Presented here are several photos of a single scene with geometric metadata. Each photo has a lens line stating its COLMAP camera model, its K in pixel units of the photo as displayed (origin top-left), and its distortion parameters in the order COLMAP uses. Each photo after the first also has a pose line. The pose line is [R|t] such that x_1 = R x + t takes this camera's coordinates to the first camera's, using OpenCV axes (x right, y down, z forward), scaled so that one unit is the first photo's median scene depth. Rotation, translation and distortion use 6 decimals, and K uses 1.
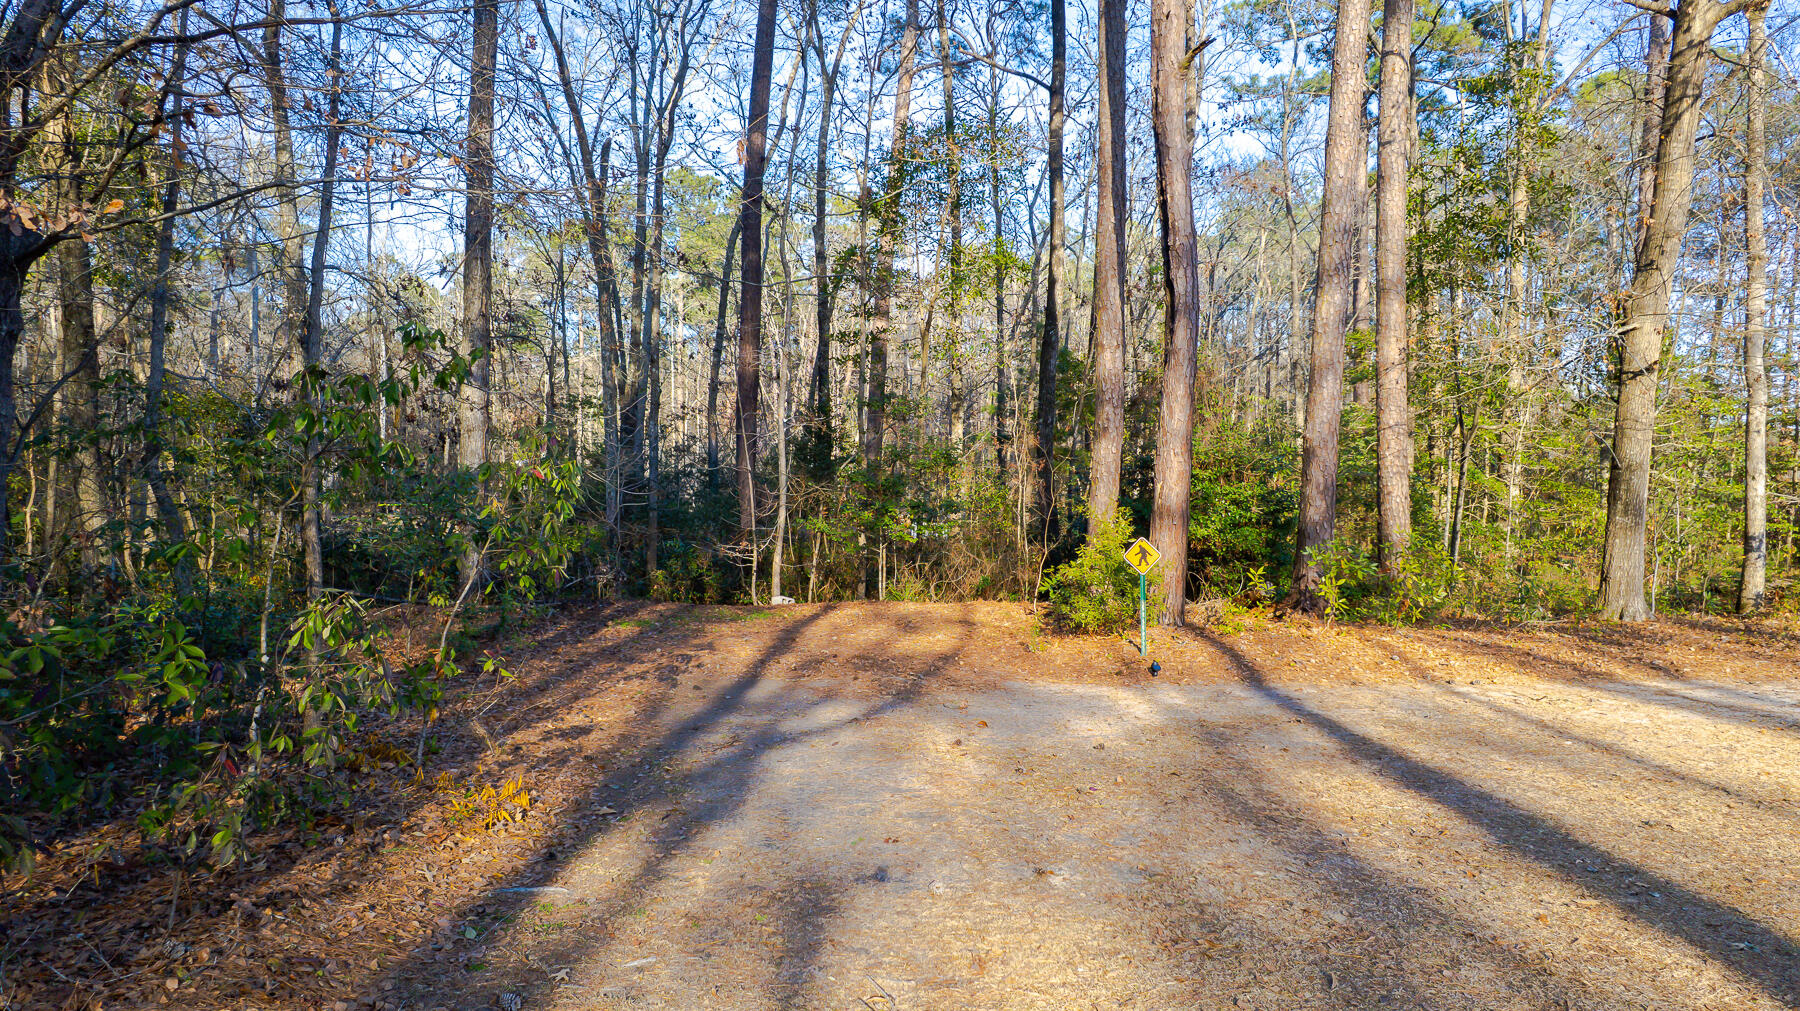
lens RADIAL K [[1147.6, 0, 912.9], [0, 1147.6, 507.1], [0, 0, 1]] dist [-0.084205, 0.081271]
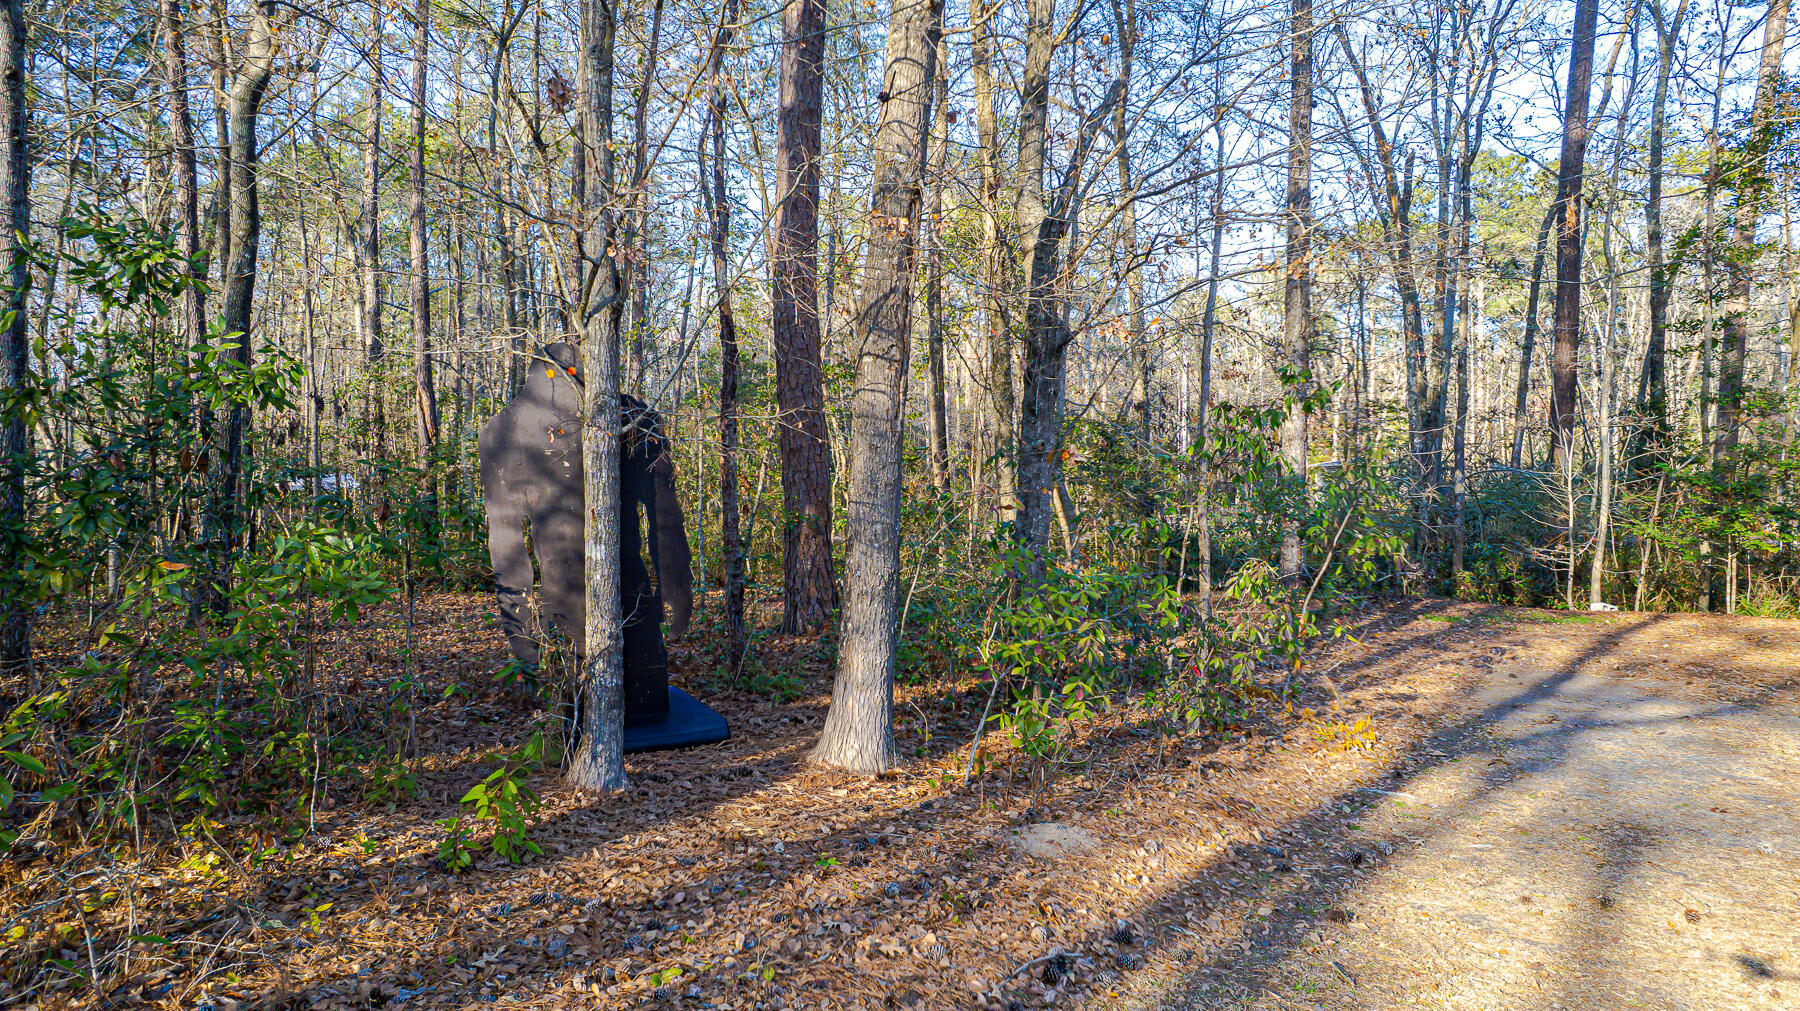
lens RADIAL K [[1147.6, 0, 912.9], [0, 1147.6, 507.1], [0, 0, 1]] dist [-0.084205, 0.081271]
pose [[0.787761, 0.009550, -0.615907, 0.010212], [-0.011260, 0.999936, 0.001103, 0.002110], [0.615879, 0.006066, 0.787818, -0.102321]]
